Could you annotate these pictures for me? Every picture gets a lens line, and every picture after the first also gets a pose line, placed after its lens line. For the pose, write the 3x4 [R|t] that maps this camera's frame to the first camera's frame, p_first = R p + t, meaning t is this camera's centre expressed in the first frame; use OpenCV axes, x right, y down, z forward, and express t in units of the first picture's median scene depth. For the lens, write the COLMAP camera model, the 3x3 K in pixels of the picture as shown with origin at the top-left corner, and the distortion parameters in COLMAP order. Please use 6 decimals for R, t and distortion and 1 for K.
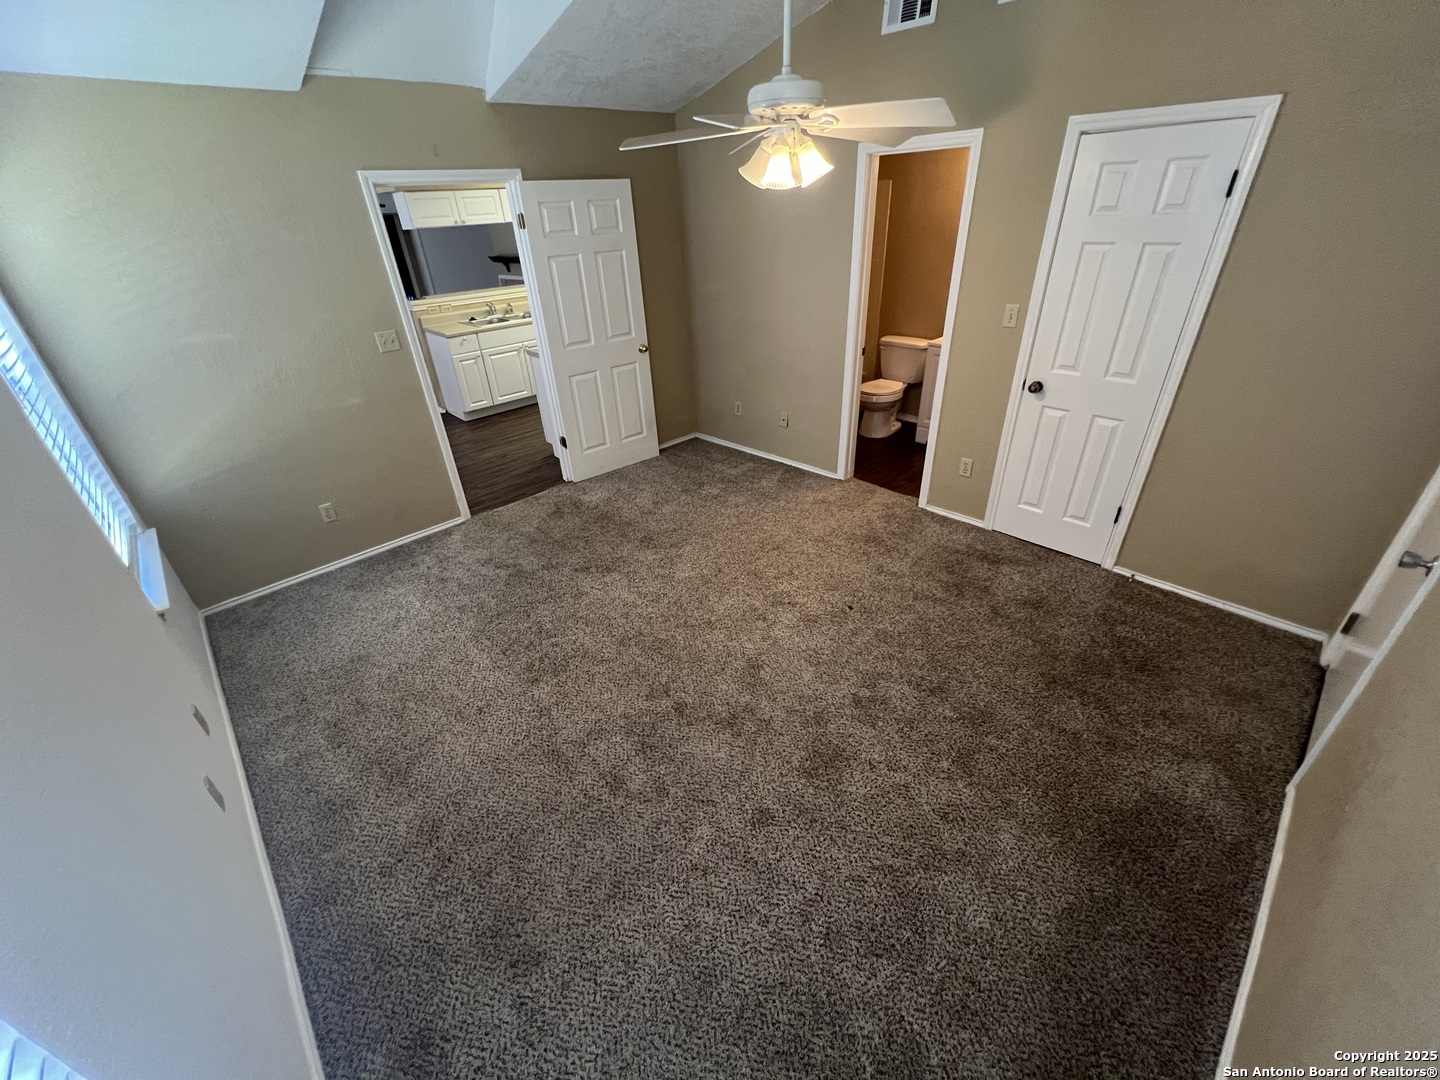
lens RADIAL K [[572.7, 0, 715.1], [0, 572.7, 540.6], [0, 0, 1]] dist [-0.001633, 0.000164]
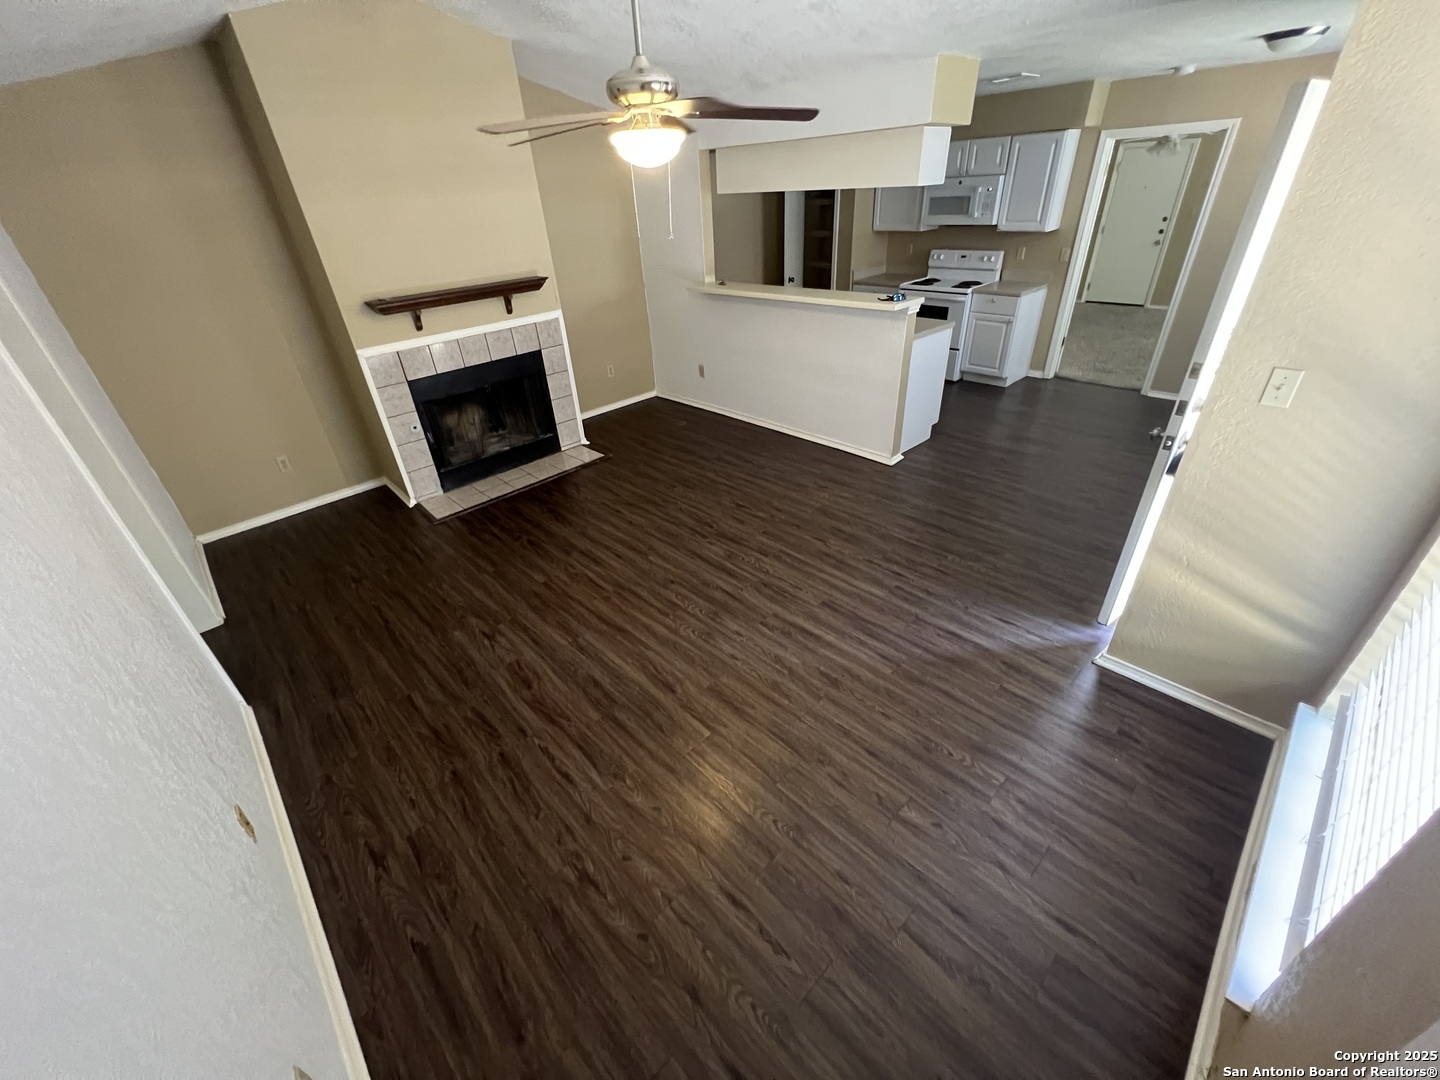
lens RADIAL K [[563.0, 0, 715.3], [0, 563.0, 545.4], [0, 0, 1]] dist [-0.000105, 0.000144]
pose [[0.012823, -0.502289, 0.864605, -2.028988], [0.543140, 0.729492, 0.415740, -1.000717], [-0.839544, 0.464270, 0.282167, 1.881991]]
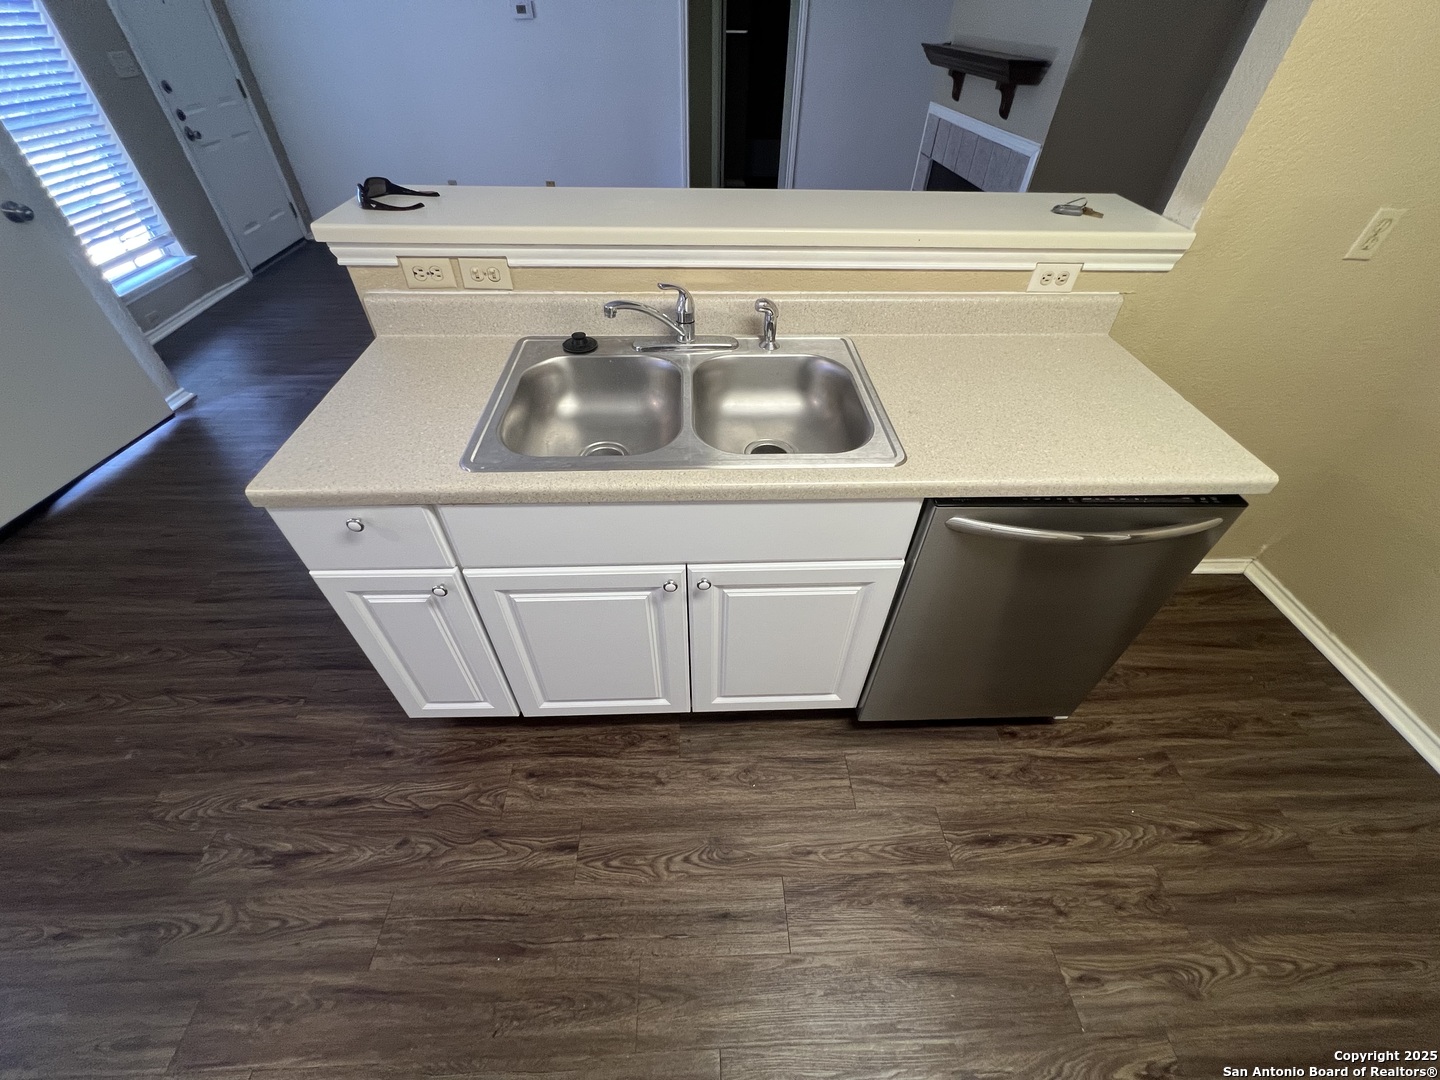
lens RADIAL K [[572.7, 0, 715.1], [0, 572.7, 540.6], [0, 0, 1]] dist [-0.001633, 0.000164]
pose [[0.746700, 0.497865, -0.441100, -0.436629], [-0.376199, 0.862994, 0.337218, -0.727863], [0.548556, -0.085859, 0.831694, 1.466998]]
